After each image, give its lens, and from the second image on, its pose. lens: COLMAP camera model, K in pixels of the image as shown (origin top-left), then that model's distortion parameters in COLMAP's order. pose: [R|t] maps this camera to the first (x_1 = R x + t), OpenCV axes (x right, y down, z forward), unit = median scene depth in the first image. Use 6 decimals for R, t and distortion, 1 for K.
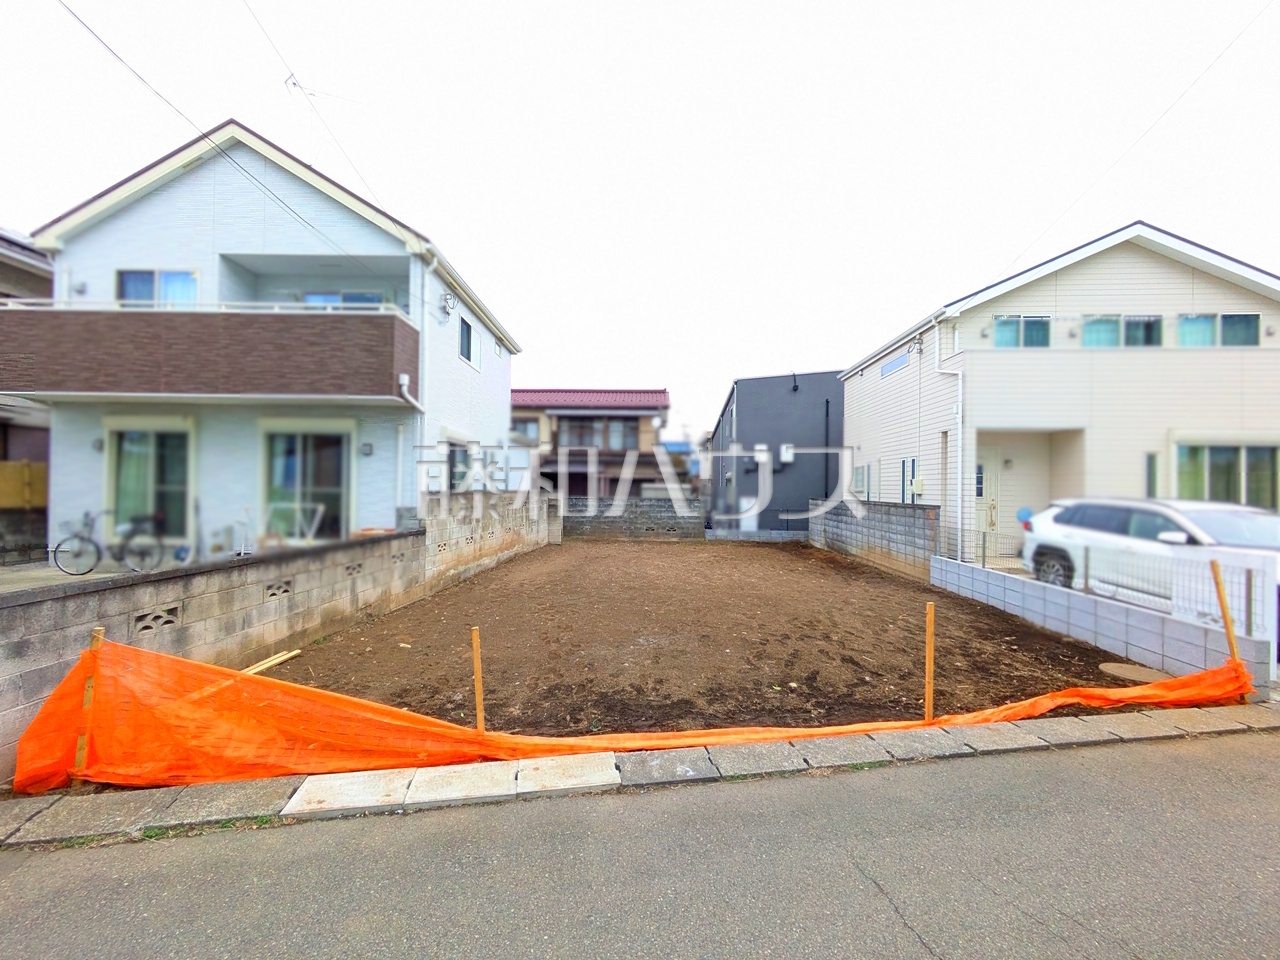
lens RADIAL K [[505.9, 0, 637.4], [0, 505.9, 482.3], [0, 0, 1]] dist [-0.001047, 0.001842]
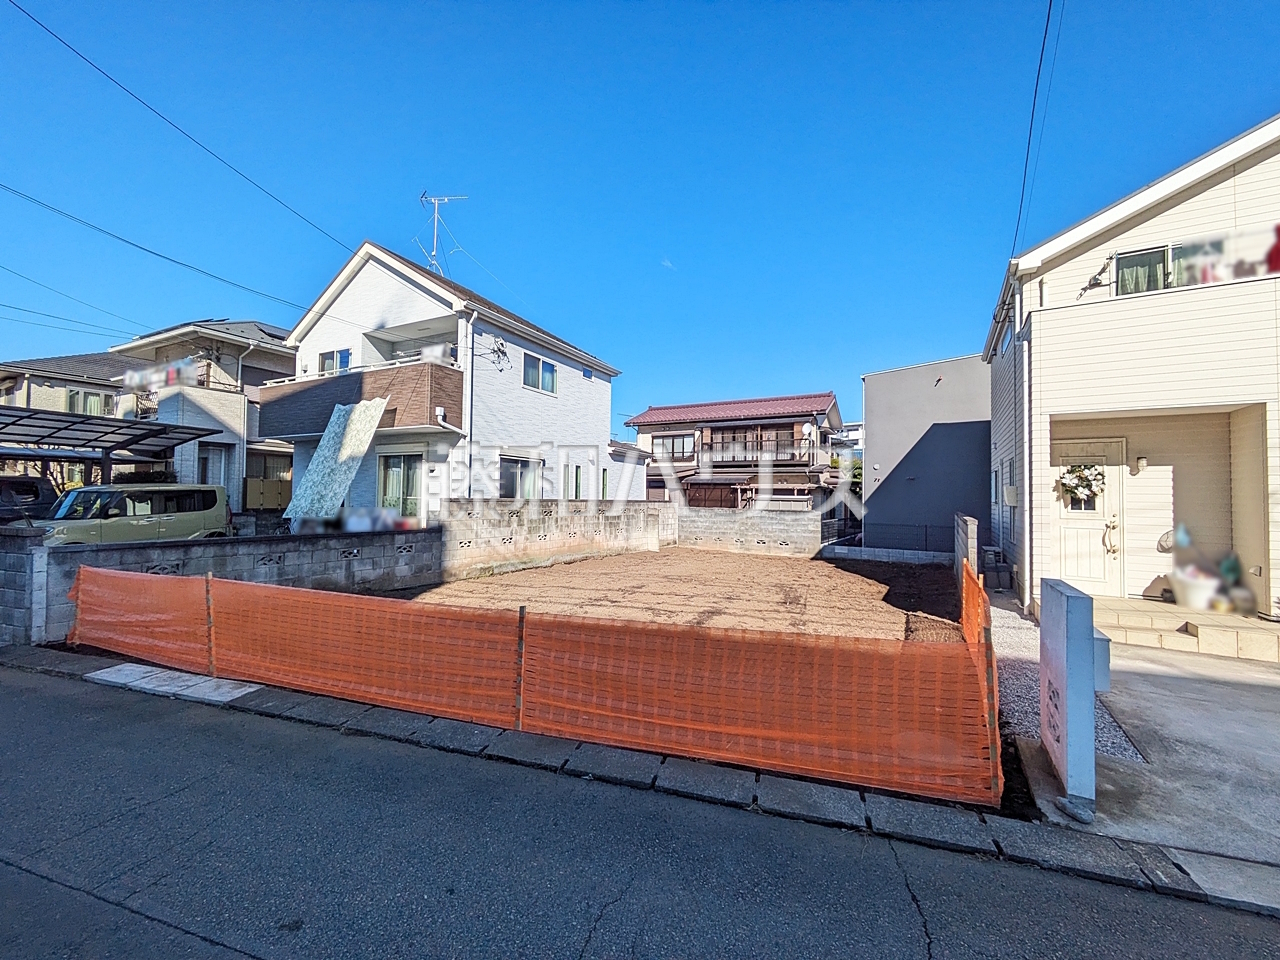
lens RADIAL K [[505.9, 0, 637.3], [0, 505.9, 483.0], [0, 0, 1]] dist [-0.001047, 0.001842]
pose [[0.887512, -0.010848, -0.460657, 0.652186], [-0.000118, 0.999717, -0.023769, 0.010306], [0.460785, 0.021150, 0.887260, 0.112011]]
